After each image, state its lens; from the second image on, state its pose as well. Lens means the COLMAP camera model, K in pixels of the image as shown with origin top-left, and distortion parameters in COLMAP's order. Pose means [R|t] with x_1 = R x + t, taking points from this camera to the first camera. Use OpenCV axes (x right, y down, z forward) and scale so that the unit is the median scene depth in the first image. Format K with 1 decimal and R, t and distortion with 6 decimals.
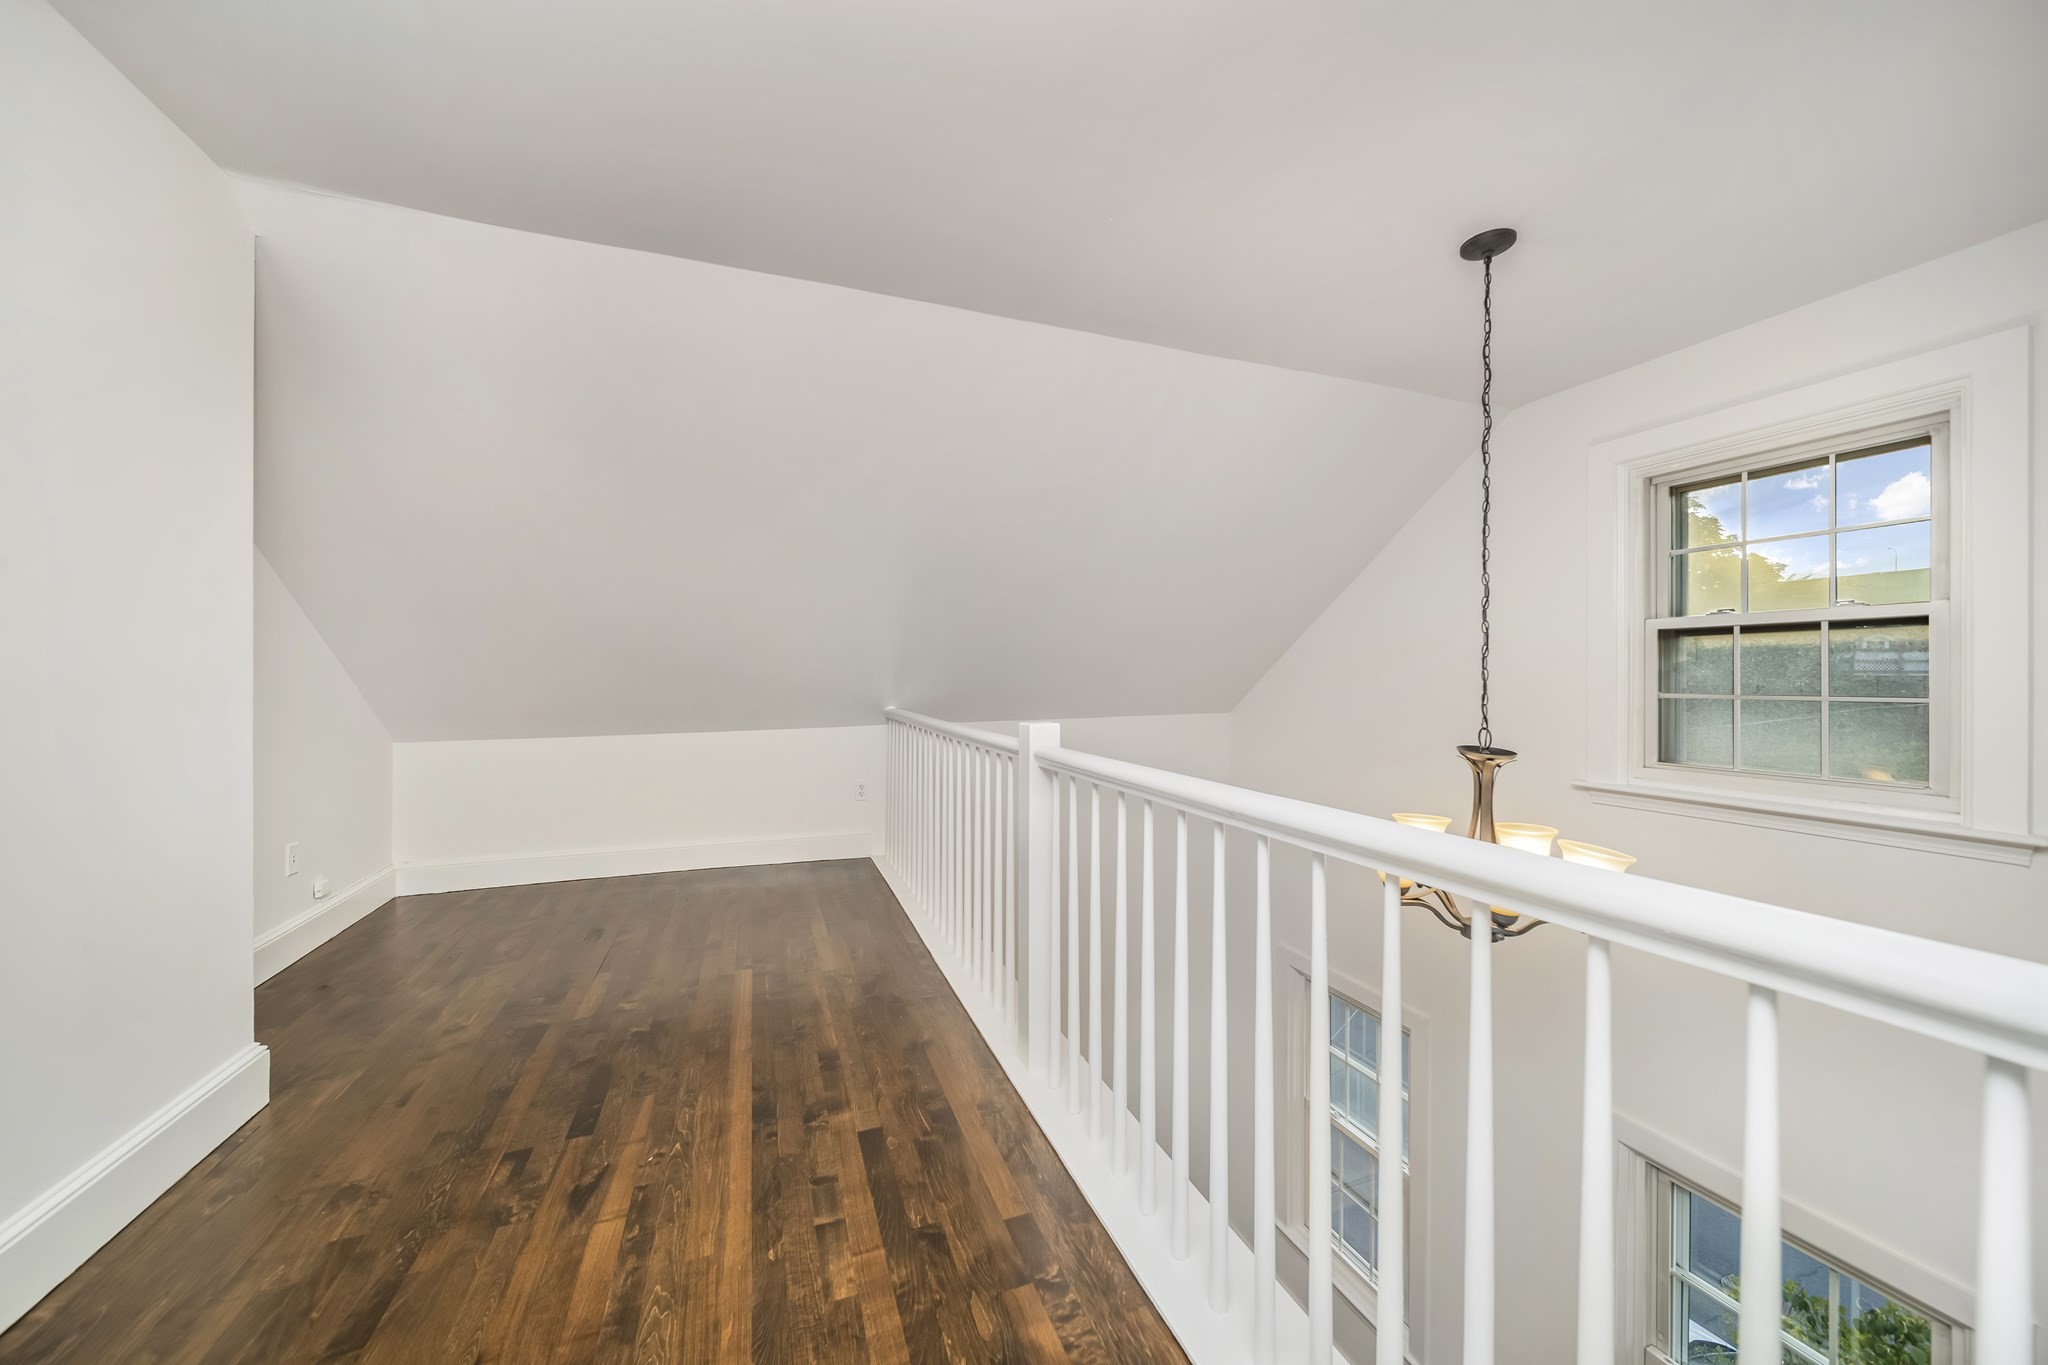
lens RADIAL K [[723.0, 0, 1017.3], [0, 723.0, 679.2], [0, 0, 1]] dist [-0.001300, -0.000427]
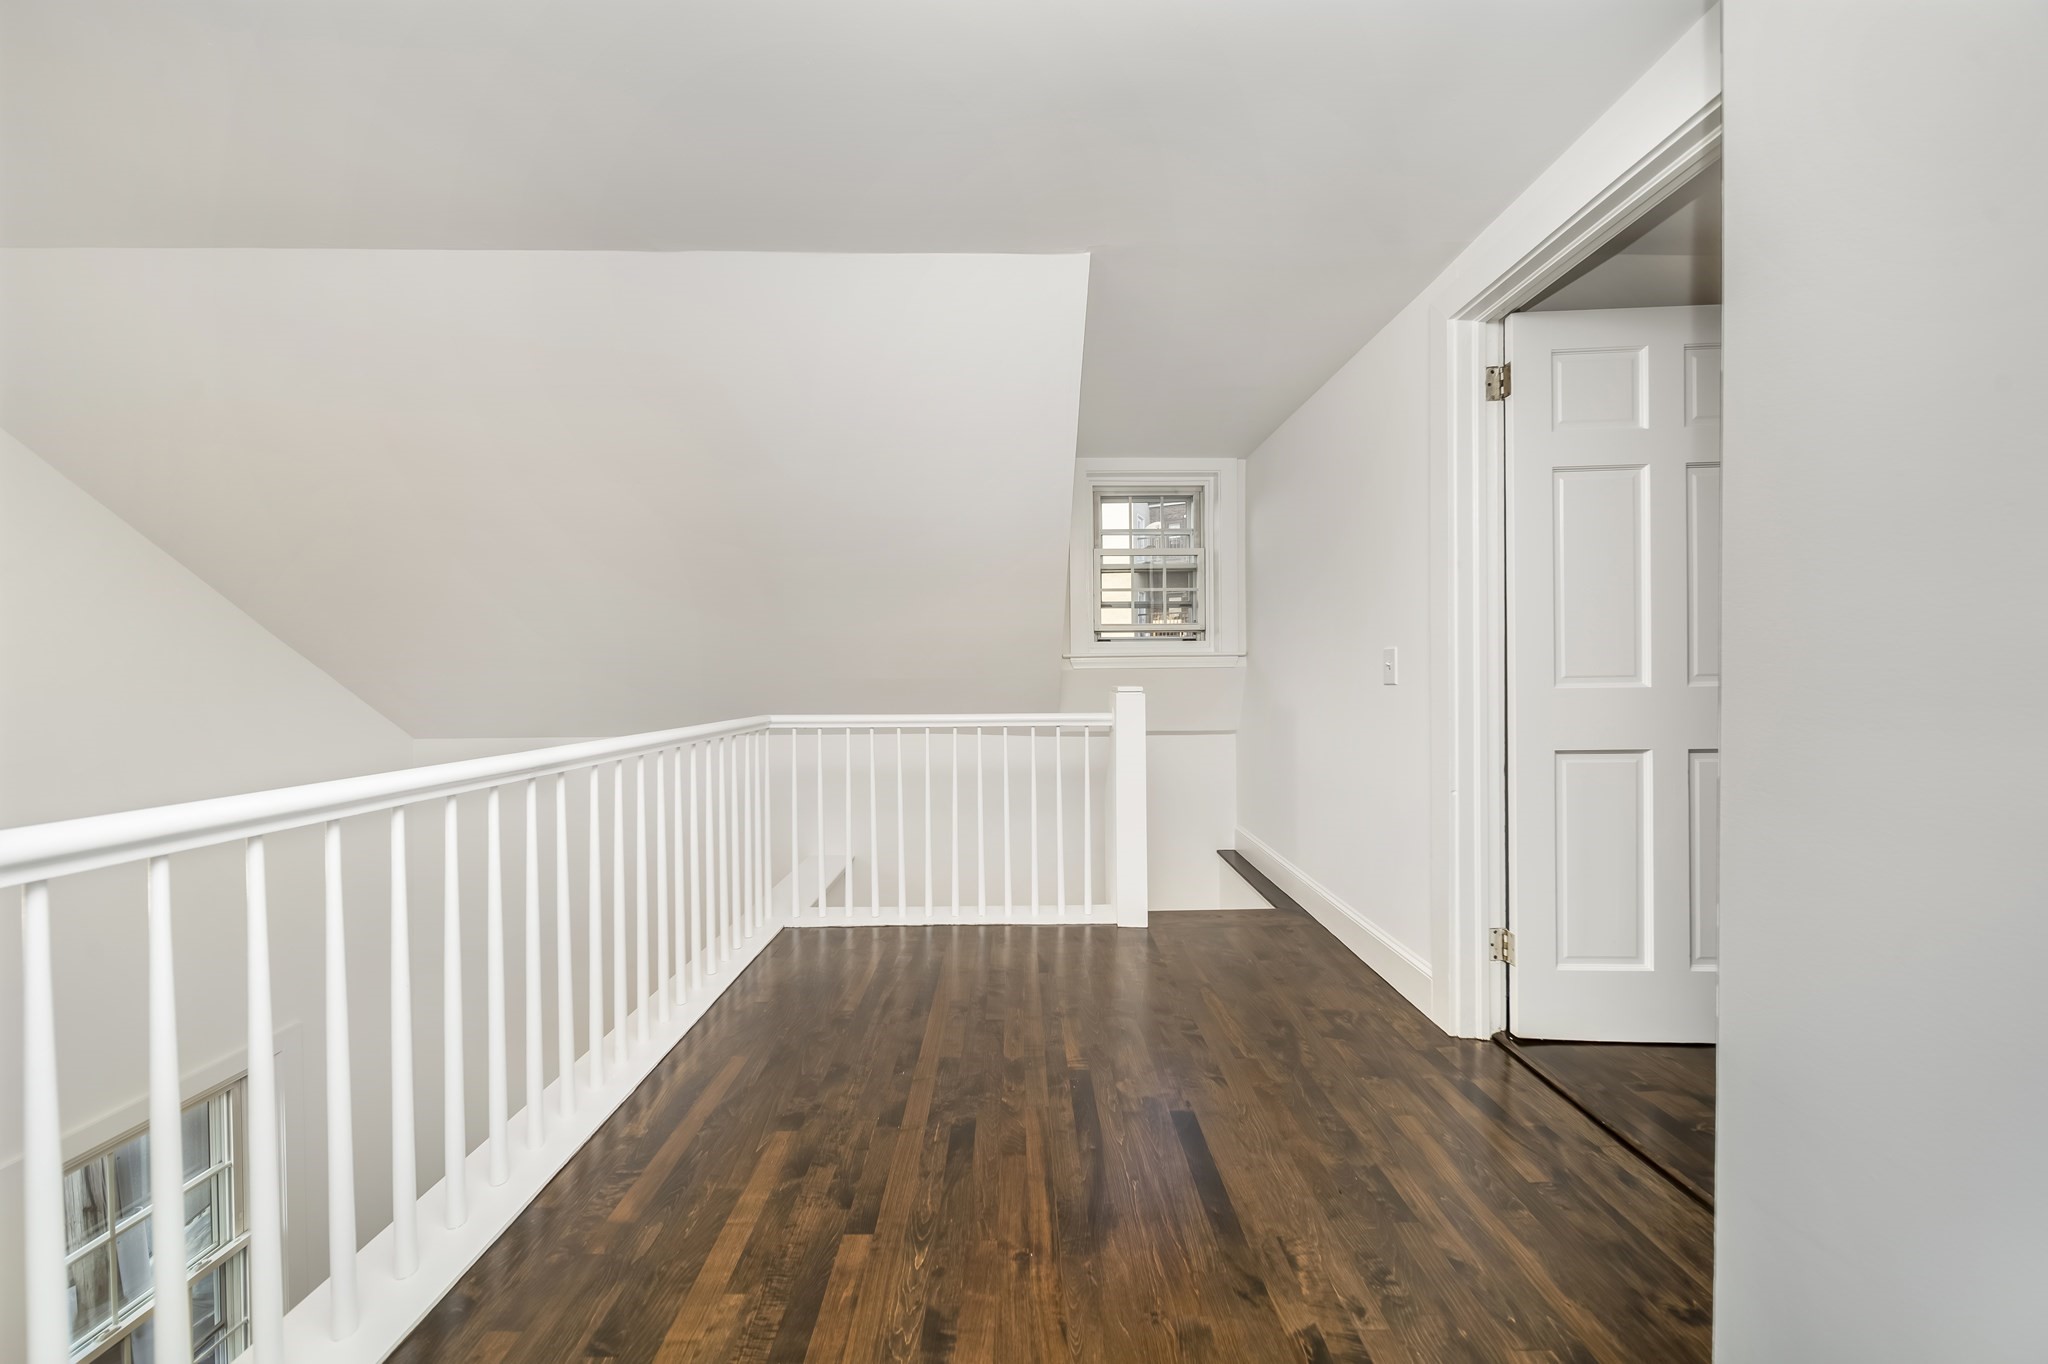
lens RADIAL K [[723.0, 0, 1017.3], [0, 723.0, 678.7], [0, 0, 1]] dist [-0.001300, -0.000427]
pose [[-0.940458, 0.008182, 0.339811, -0.961705], [0.008109, 0.999966, -0.001633, 0.019741], [-0.339813, 0.001220, -0.940492, 1.832578]]
